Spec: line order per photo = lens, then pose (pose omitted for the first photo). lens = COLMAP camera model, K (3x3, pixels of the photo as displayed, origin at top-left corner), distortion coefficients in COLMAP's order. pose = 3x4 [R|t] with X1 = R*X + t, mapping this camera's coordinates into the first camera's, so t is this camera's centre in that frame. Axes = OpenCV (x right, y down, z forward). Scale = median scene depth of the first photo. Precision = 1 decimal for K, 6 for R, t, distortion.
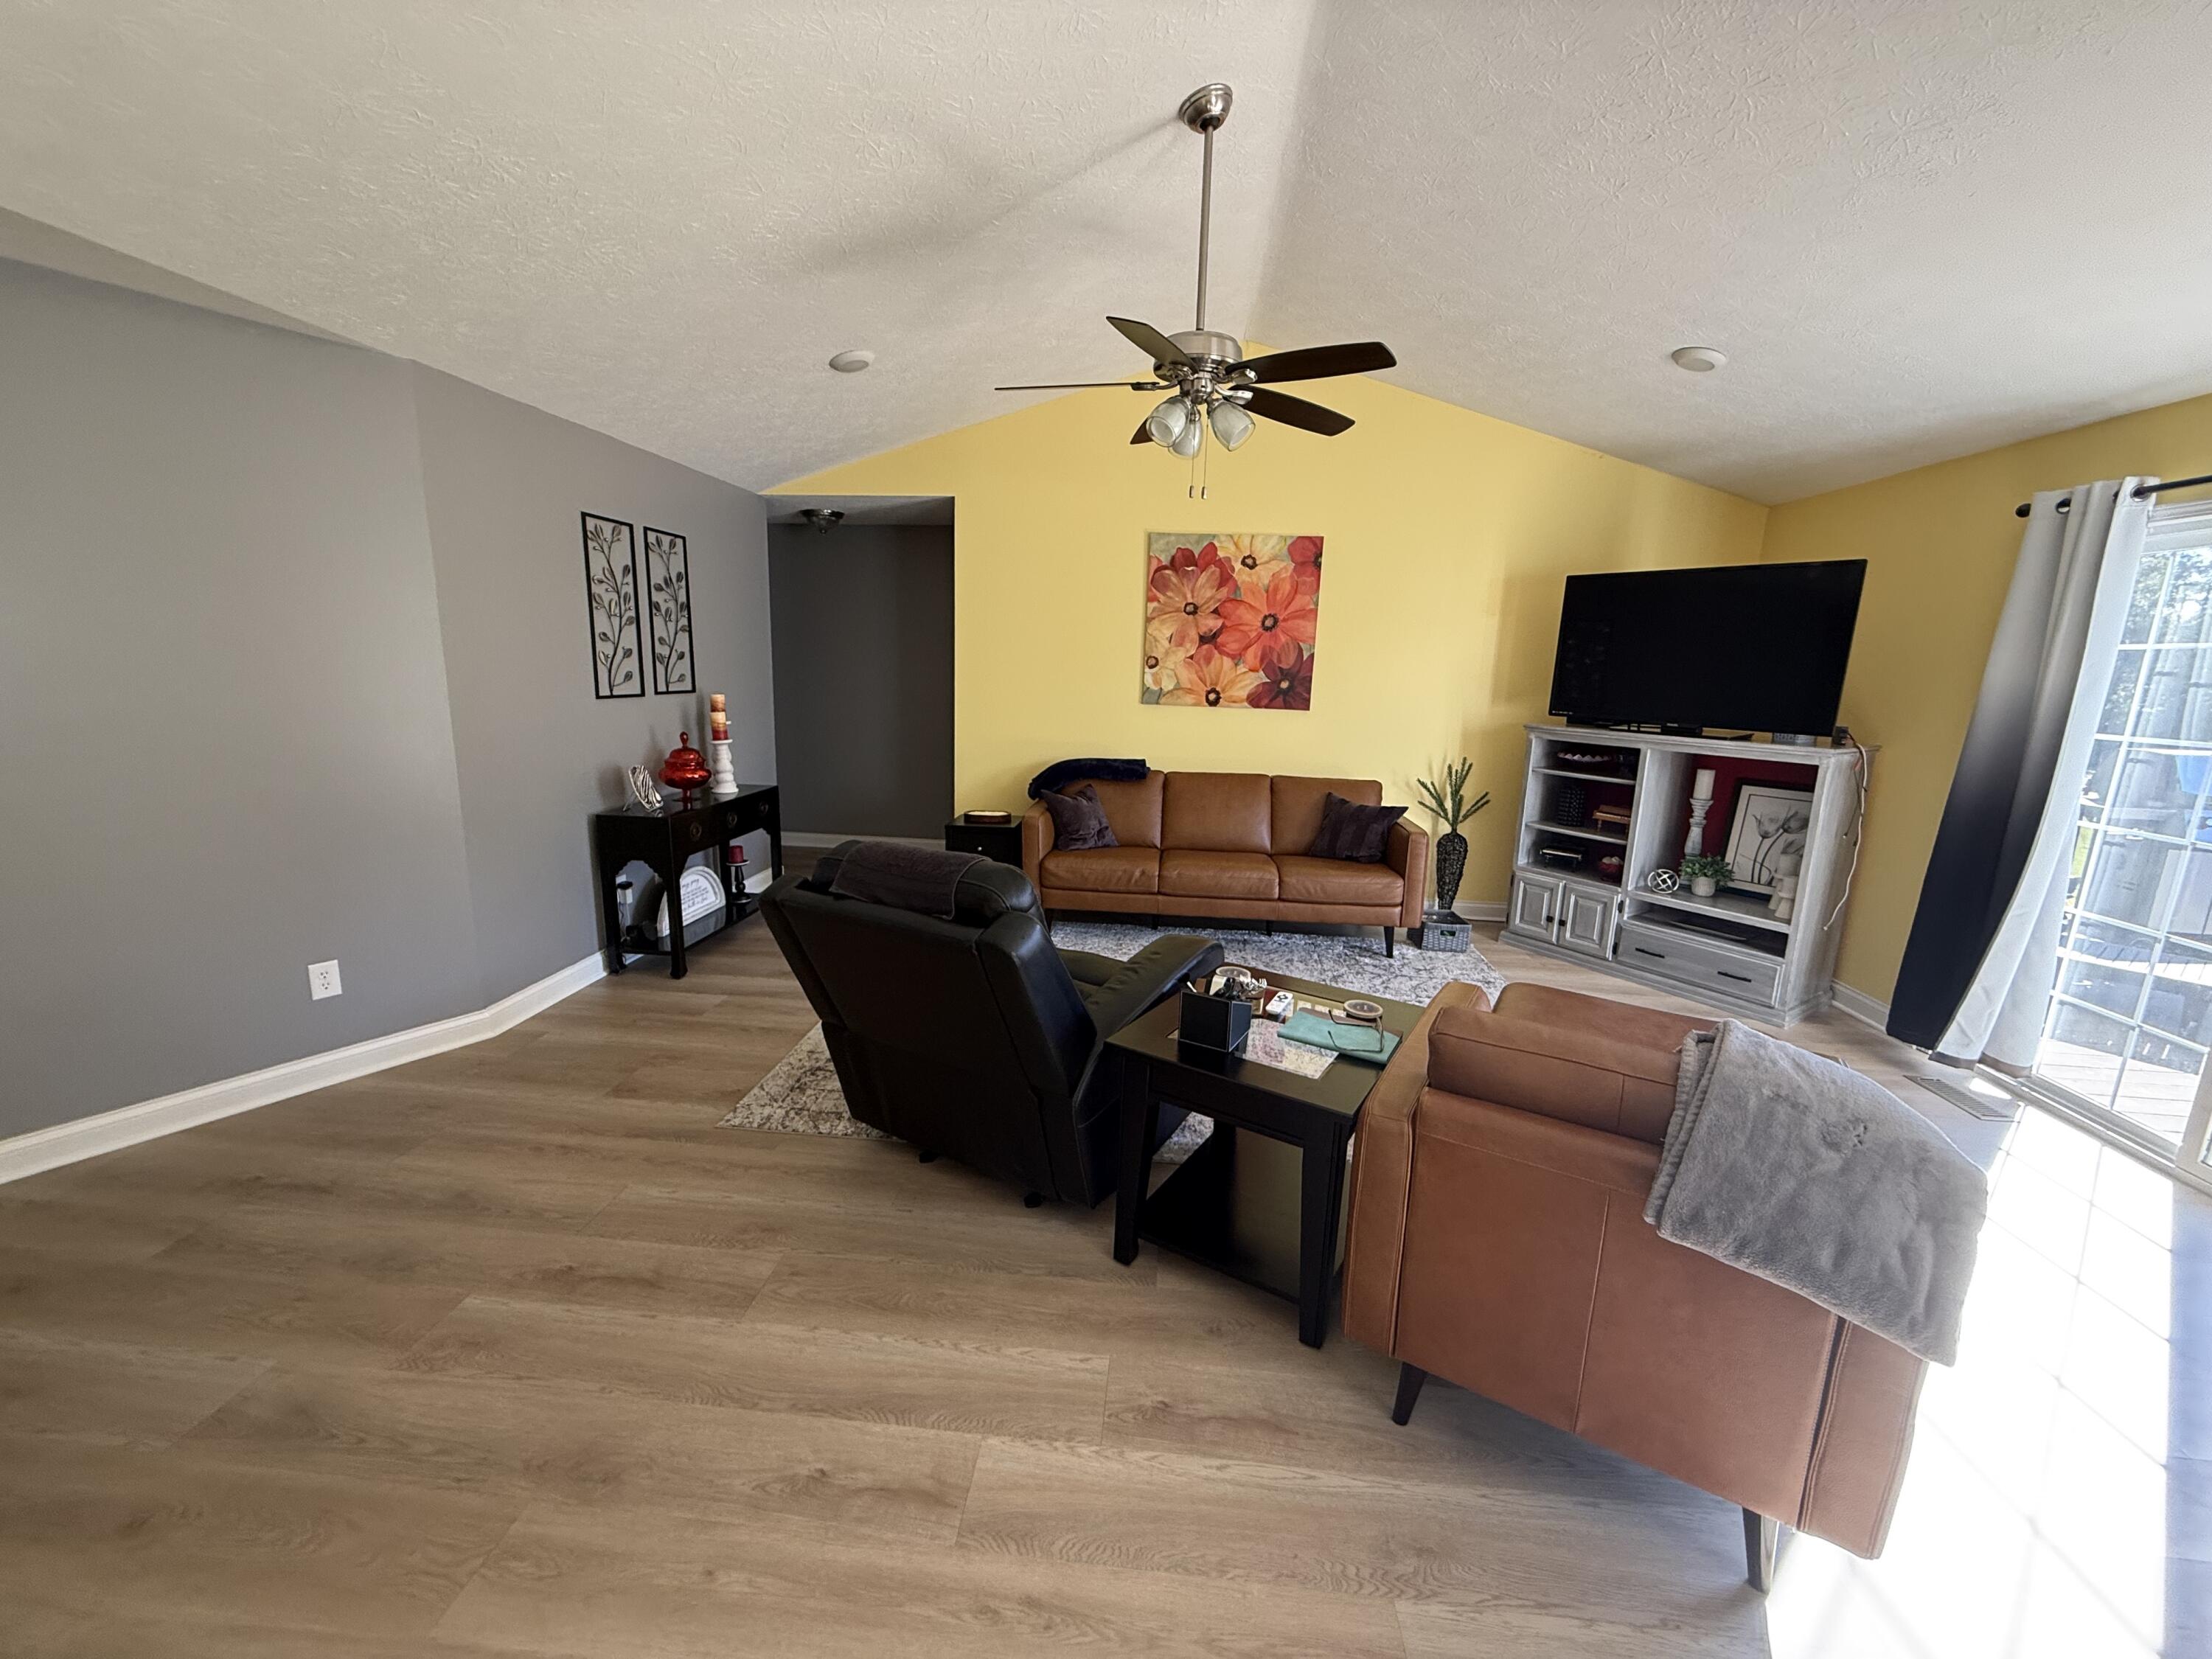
lens RADIAL K [[881.7, 0, 1099.2], [0, 881.7, 830.2], [0, 0, 1]] dist [-0.004836, 0.001005]
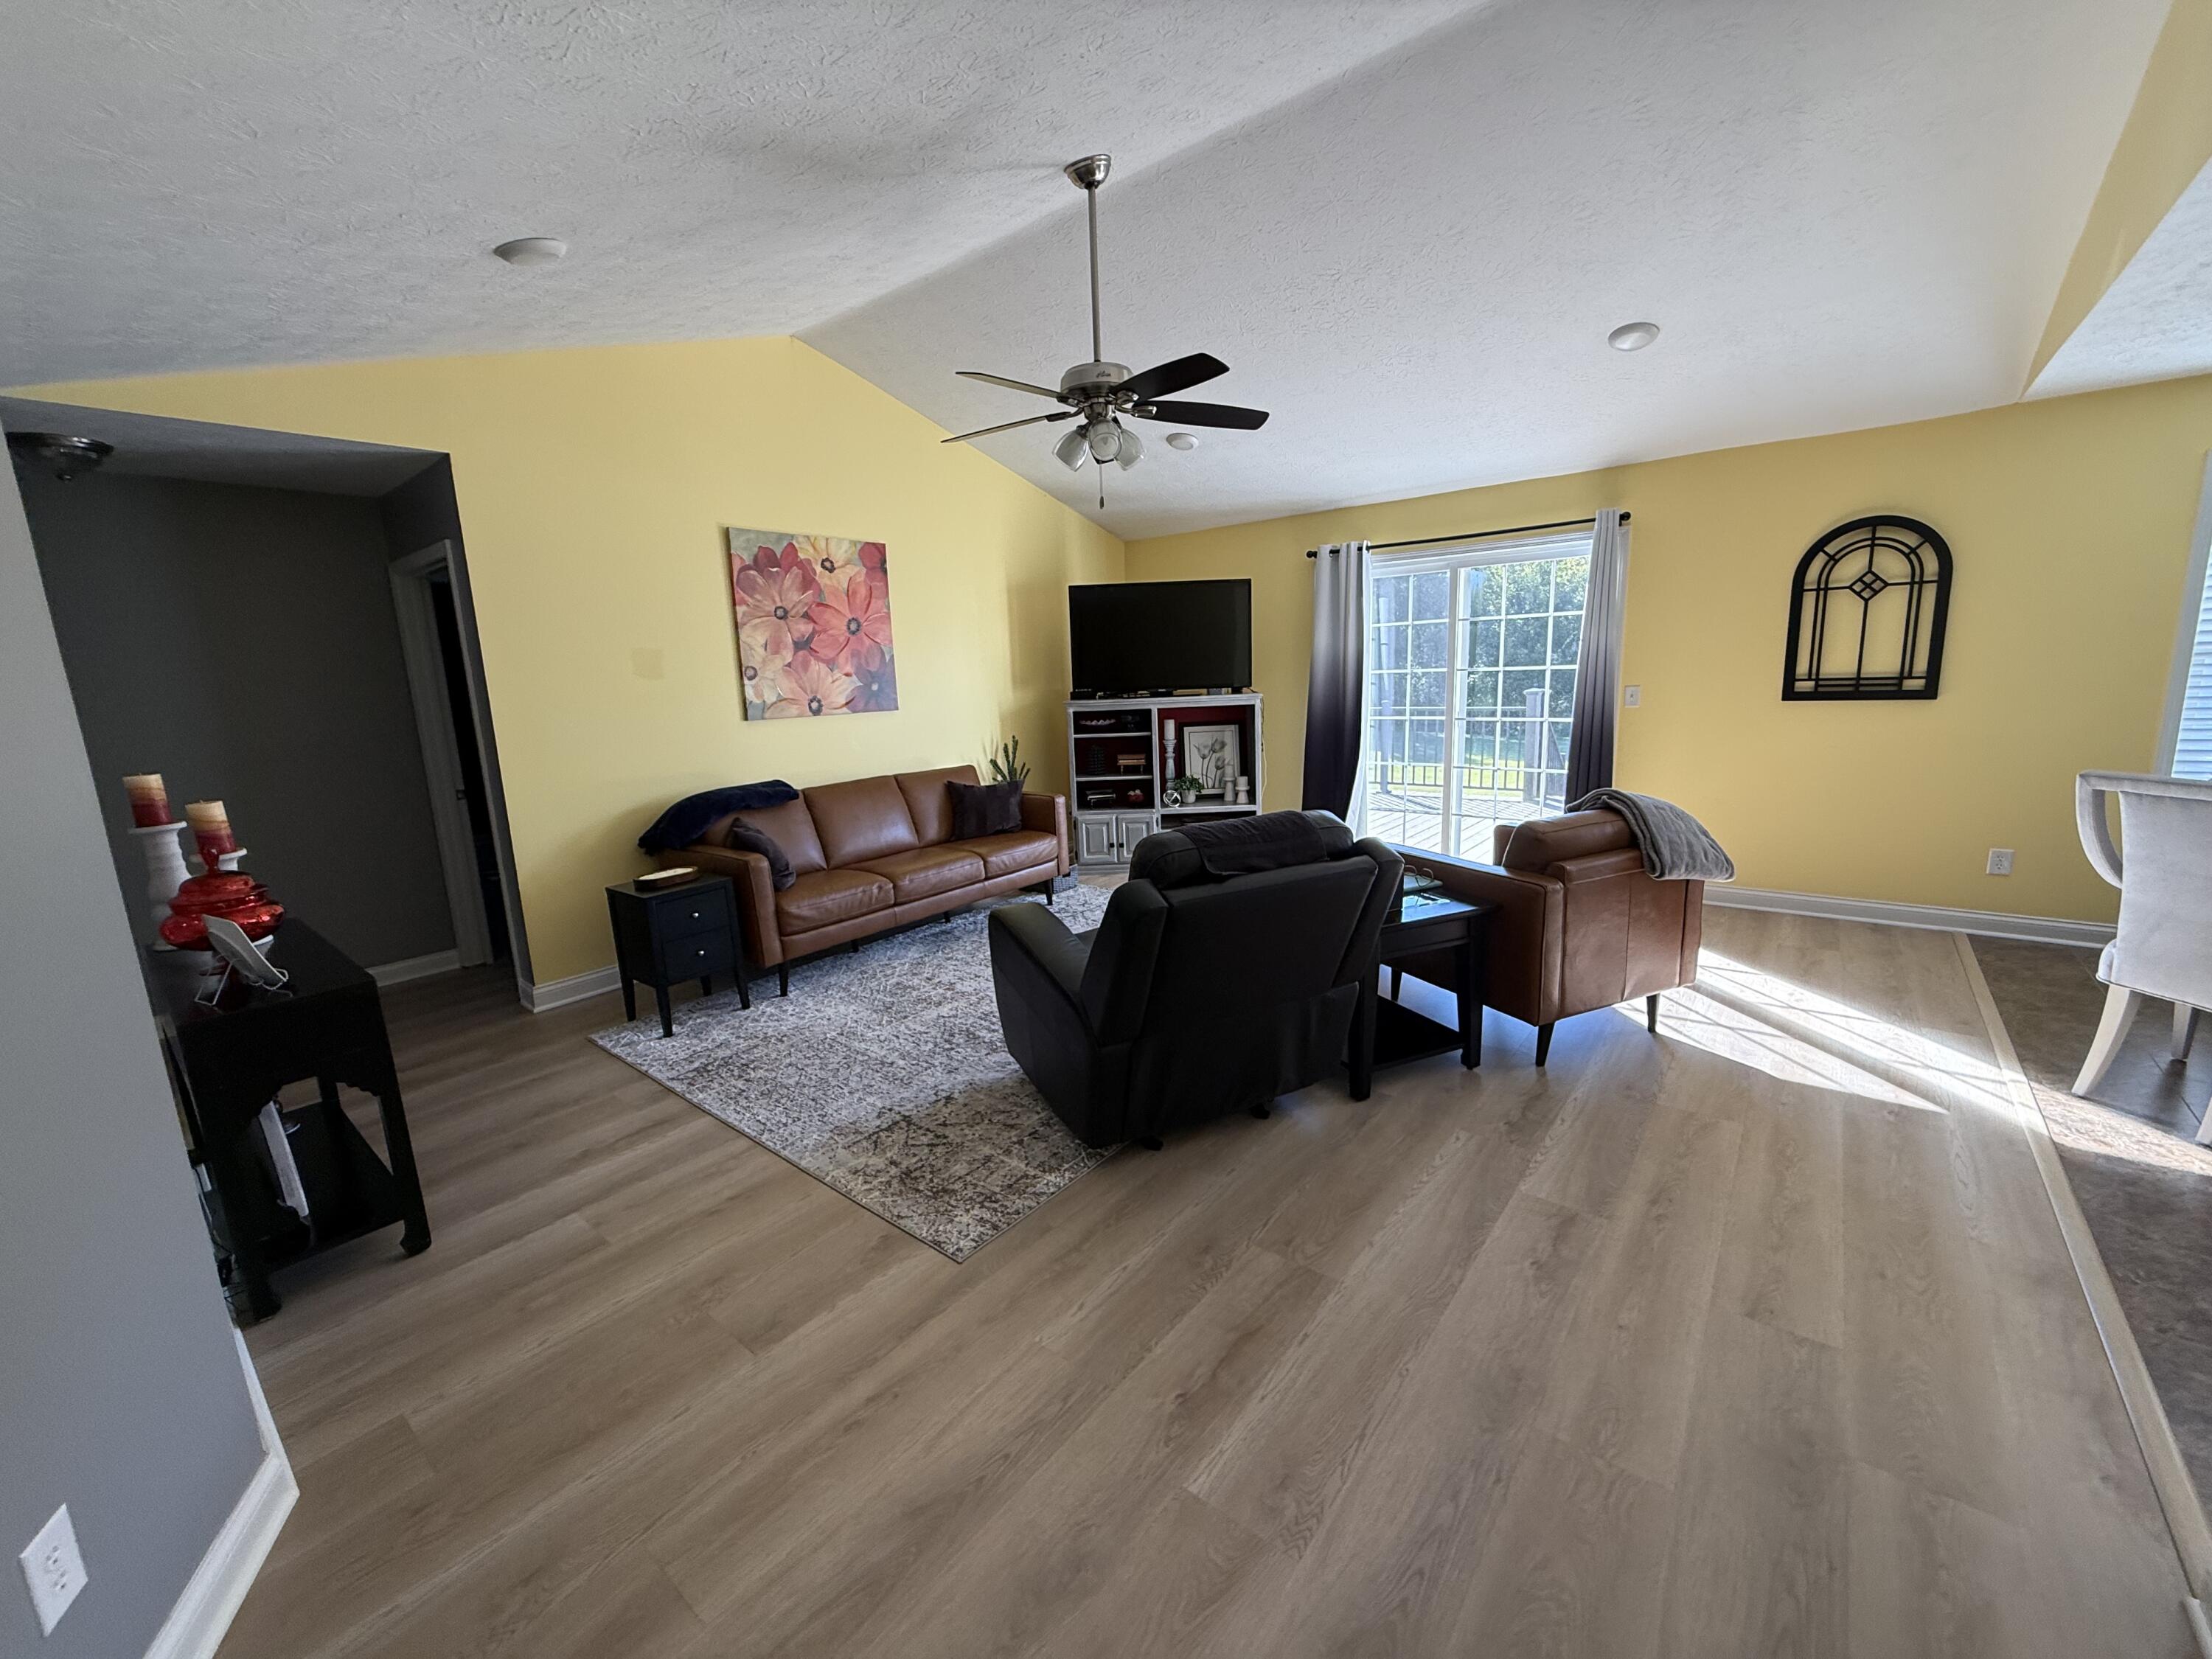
lens RADIAL K [[881.7, 0, 1103.3], [0, 881.7, 827.5], [0, 0, 1]] dist [-0.004836, 0.001005]
pose [[0.555397, -0.199689, 0.807253, -0.508209], [0.214906, 0.972231, 0.092642, -0.045885], [-0.803336, 0.122031, 0.582889, 0.219387]]
